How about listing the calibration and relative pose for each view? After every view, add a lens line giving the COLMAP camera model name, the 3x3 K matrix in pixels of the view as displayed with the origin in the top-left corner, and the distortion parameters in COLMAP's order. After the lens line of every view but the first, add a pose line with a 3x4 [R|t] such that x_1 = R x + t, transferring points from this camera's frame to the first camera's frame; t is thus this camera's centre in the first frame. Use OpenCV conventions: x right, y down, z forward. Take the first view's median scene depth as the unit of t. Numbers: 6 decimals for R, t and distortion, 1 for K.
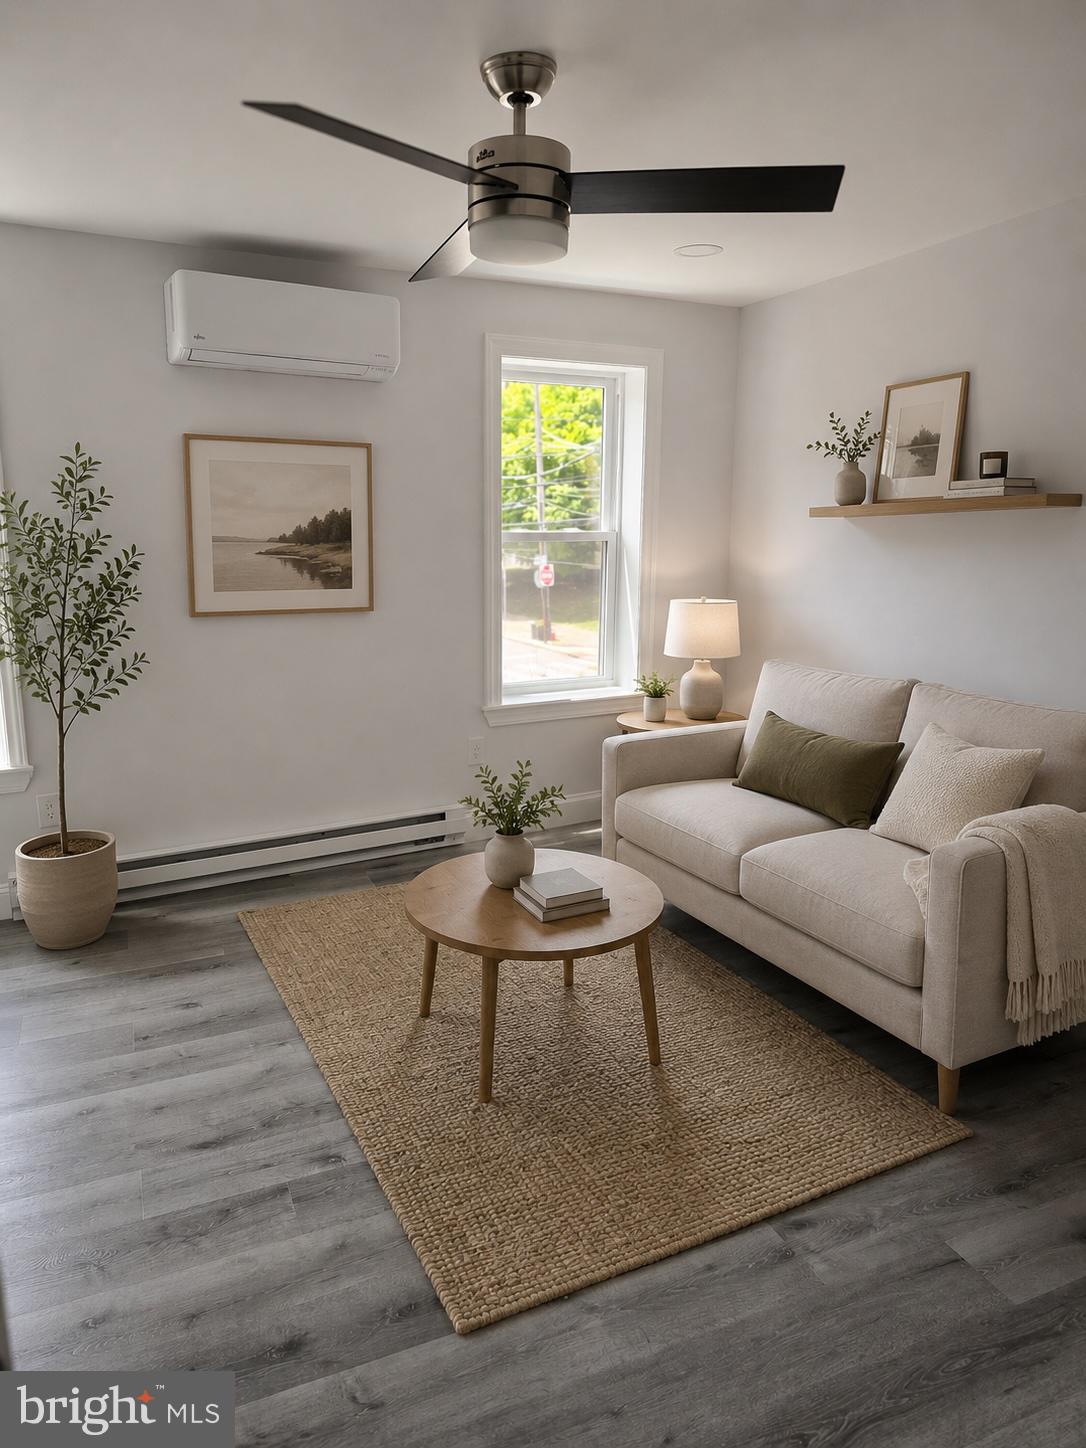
lens RADIAL K [[1004.4, 0, 534.8], [0, 1004.4, 732.0], [0, 0, 1]] dist [0.010242, -0.016216]
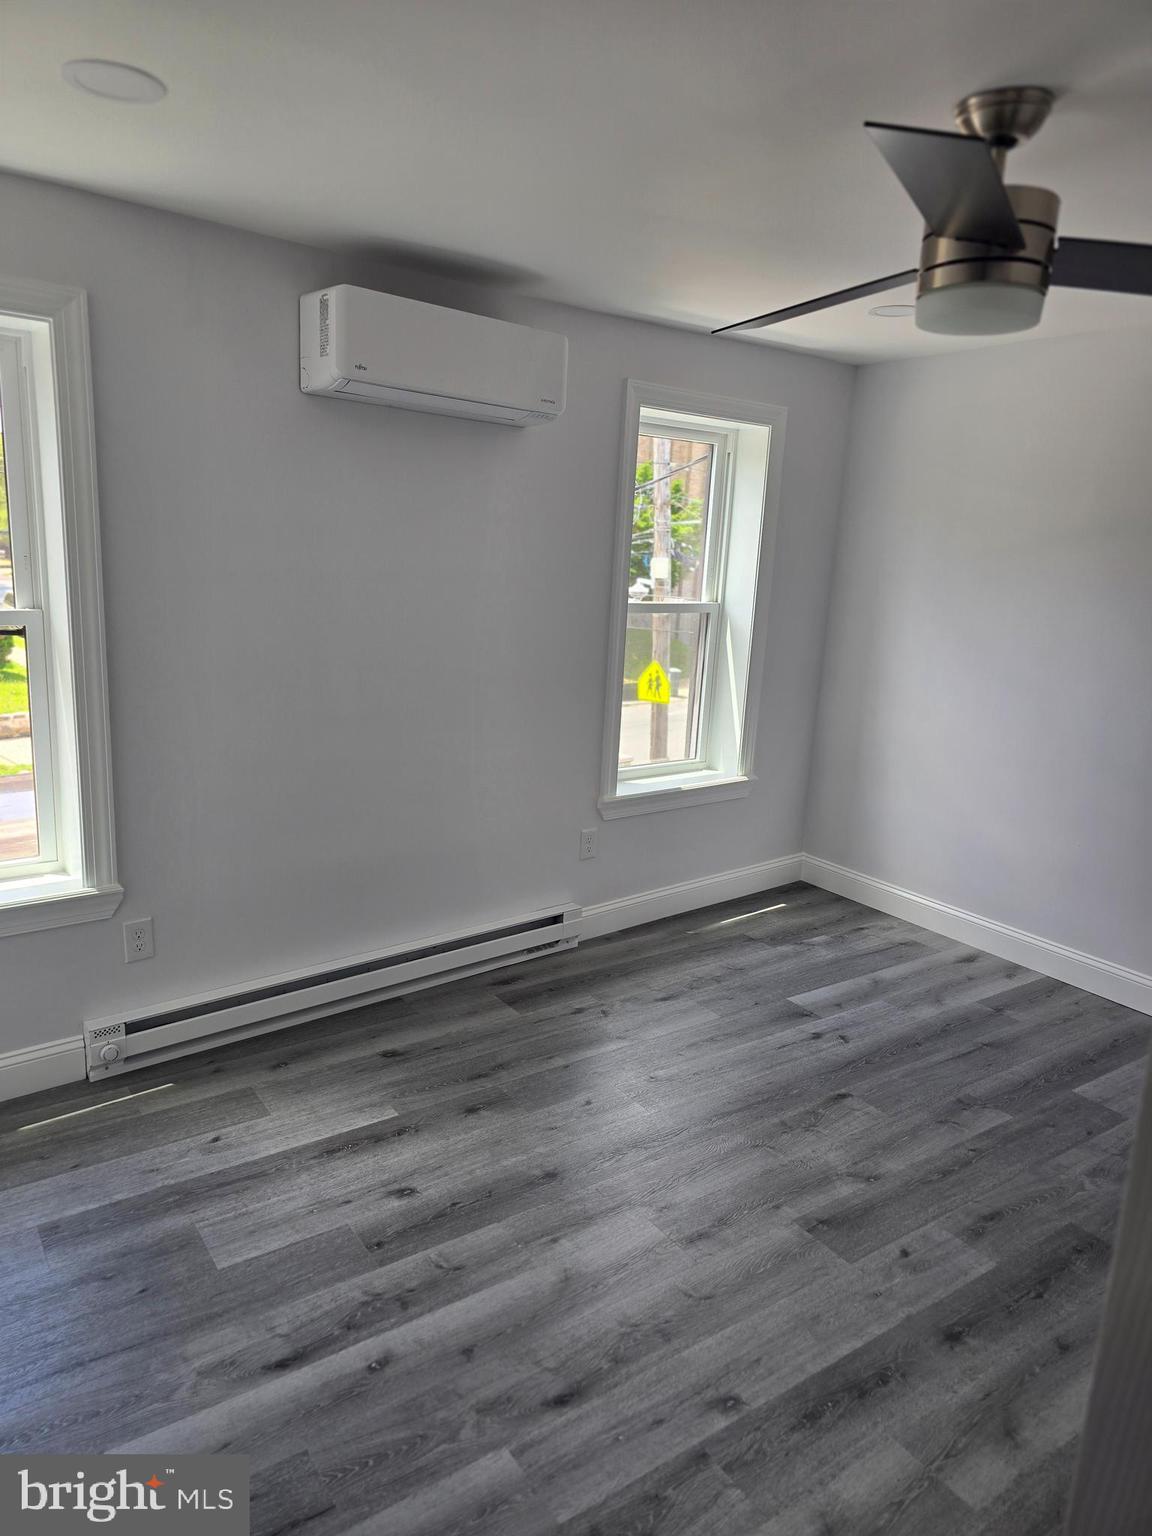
lens RADIAL K [[1040.2, 0, 569.2], [0, 1040.2, 775.7], [0, 0, 1]] dist [0.041517, -0.036350]
pose [[0.981443, 0.004133, 0.191712, -0.385555], [-0.004952, 0.999981, 0.003797, -0.070977], [-0.191693, -0.004676, 0.981444, 0.143486]]
